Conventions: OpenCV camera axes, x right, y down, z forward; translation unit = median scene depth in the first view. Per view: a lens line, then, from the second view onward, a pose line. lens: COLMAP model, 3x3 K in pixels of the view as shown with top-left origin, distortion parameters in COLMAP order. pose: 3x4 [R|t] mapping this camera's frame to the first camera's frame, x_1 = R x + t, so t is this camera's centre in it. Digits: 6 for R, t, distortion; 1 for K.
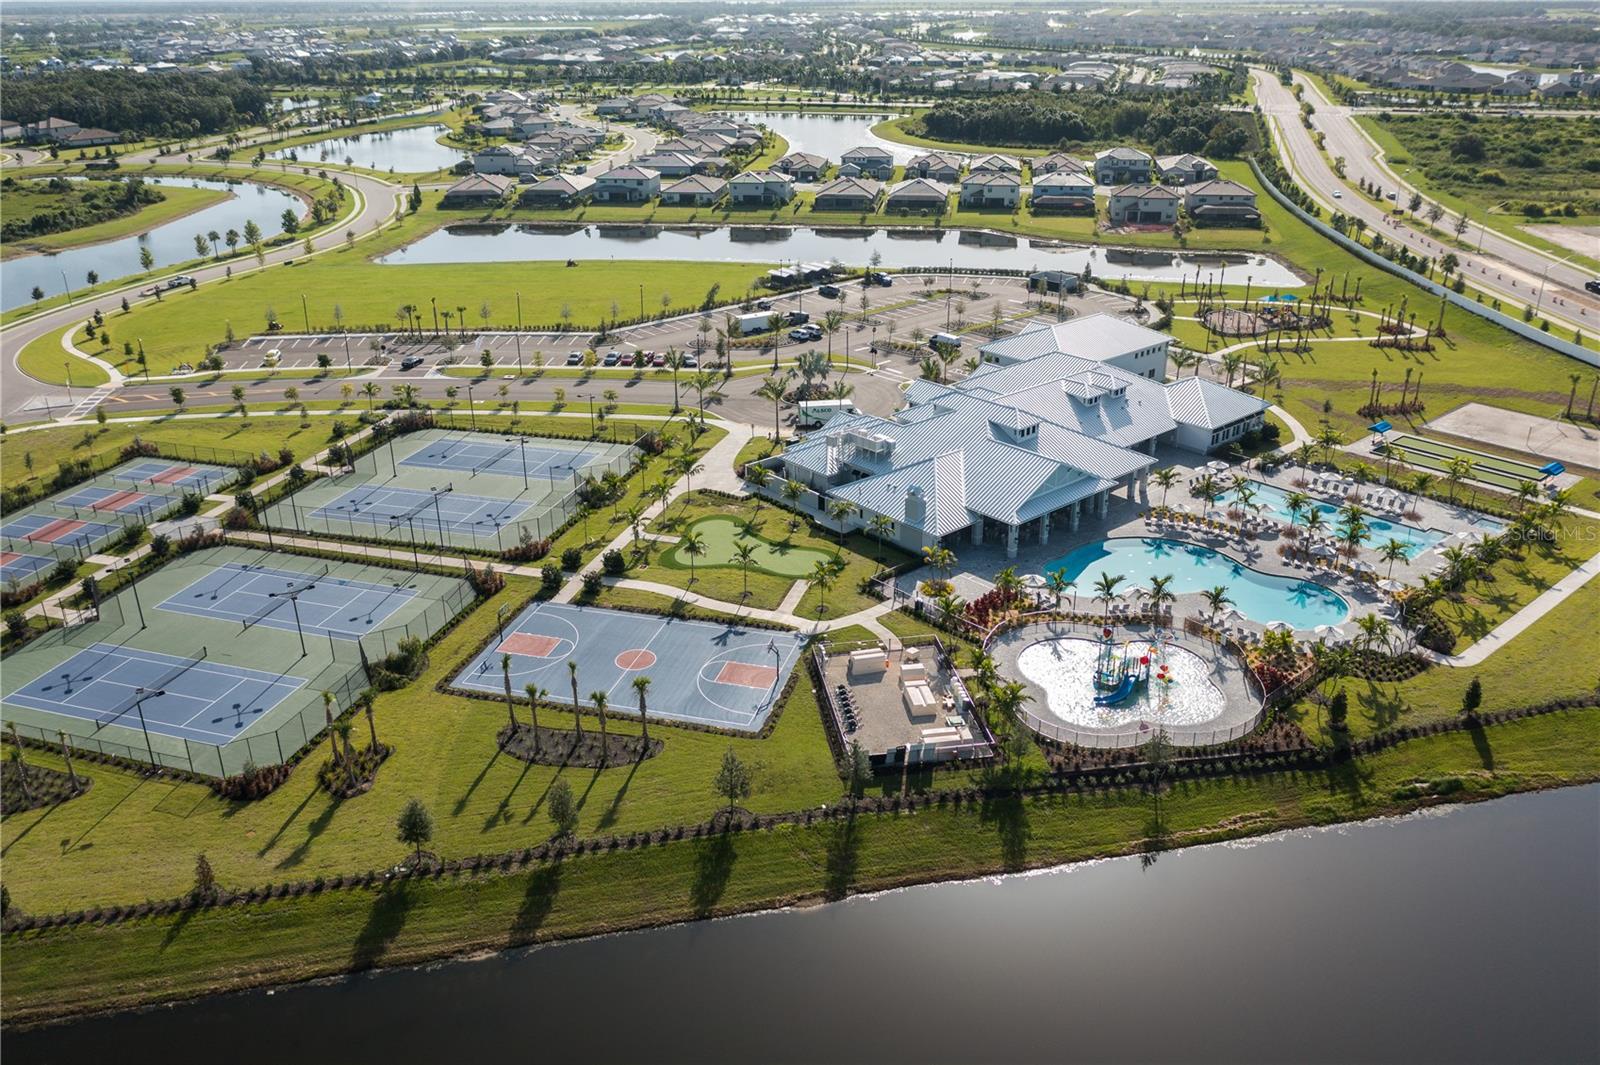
lens RADIAL K [[1384.7, 0, 800.0], [0, 1384.7, 532.5], [0, 0, 1]] dist [0.003701, 0.005659]
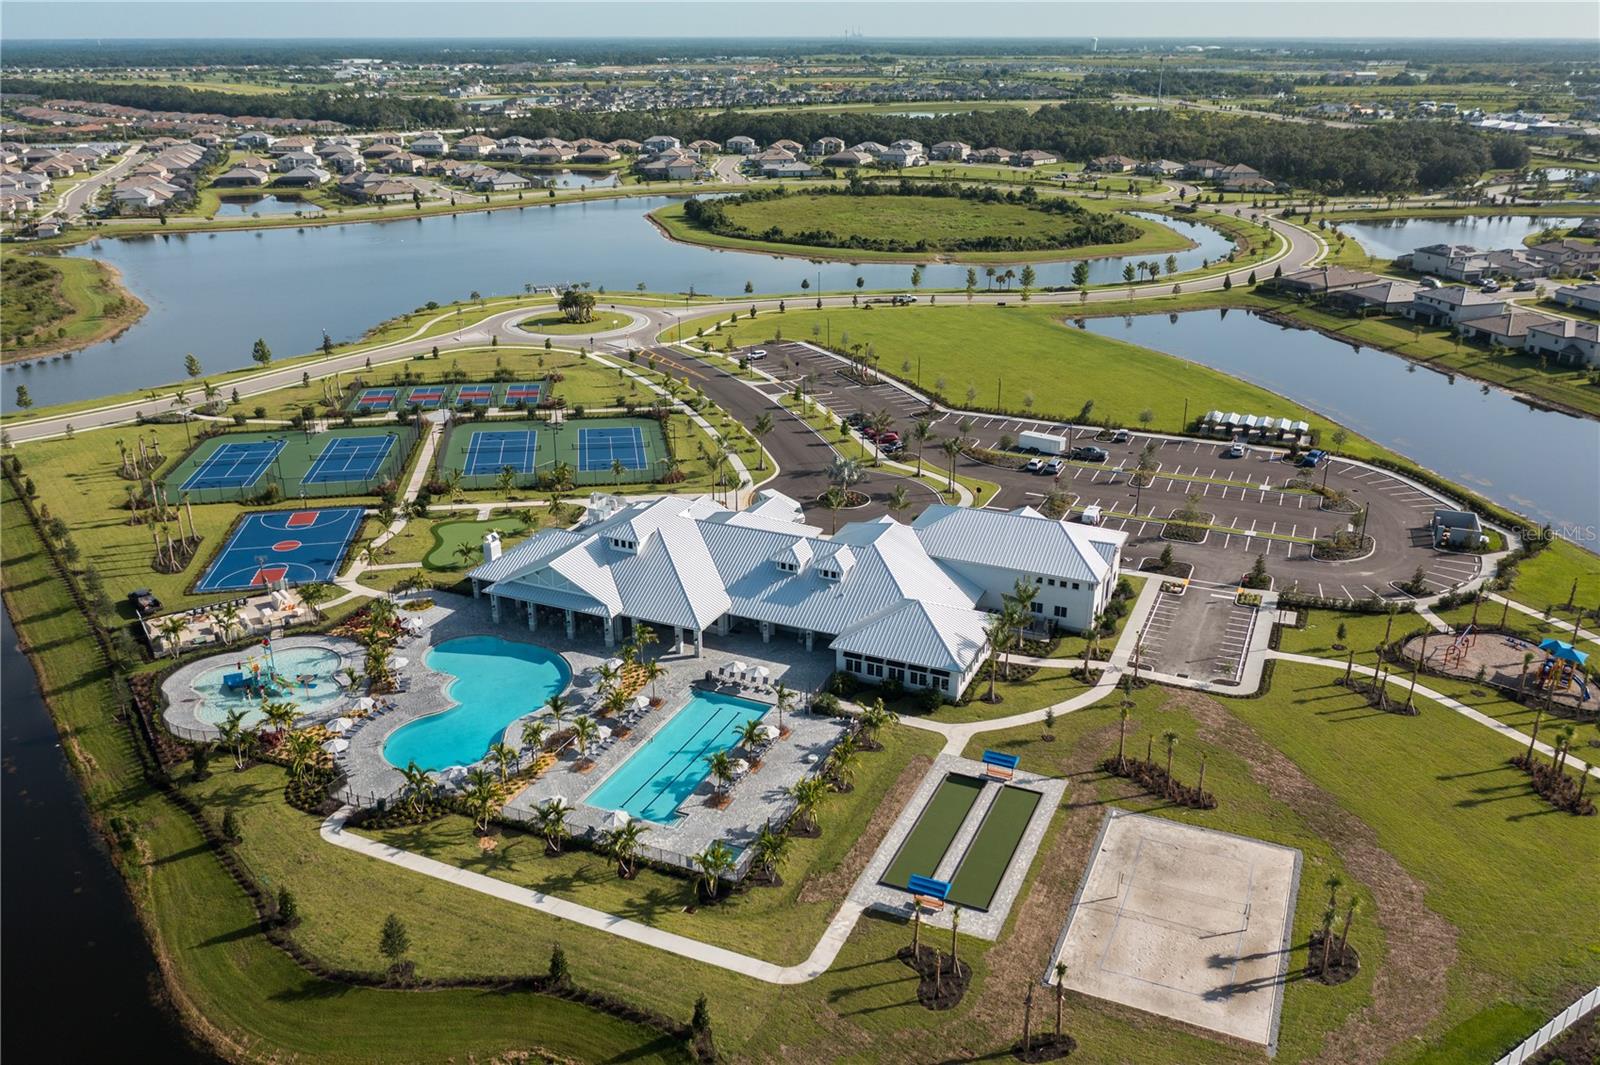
lens RADIAL K [[1287.0, 0, 800.0], [0, 1287.0, 532.5], [0, 0, 1]] dist [-0.007955, 0.005602]
pose [[0.356396, 0.342354, -0.869354, 1.282802], [-0.313534, 0.920321, 0.233891, -0.425853], [0.880158, 0.189215, 0.435338, 0.790492]]
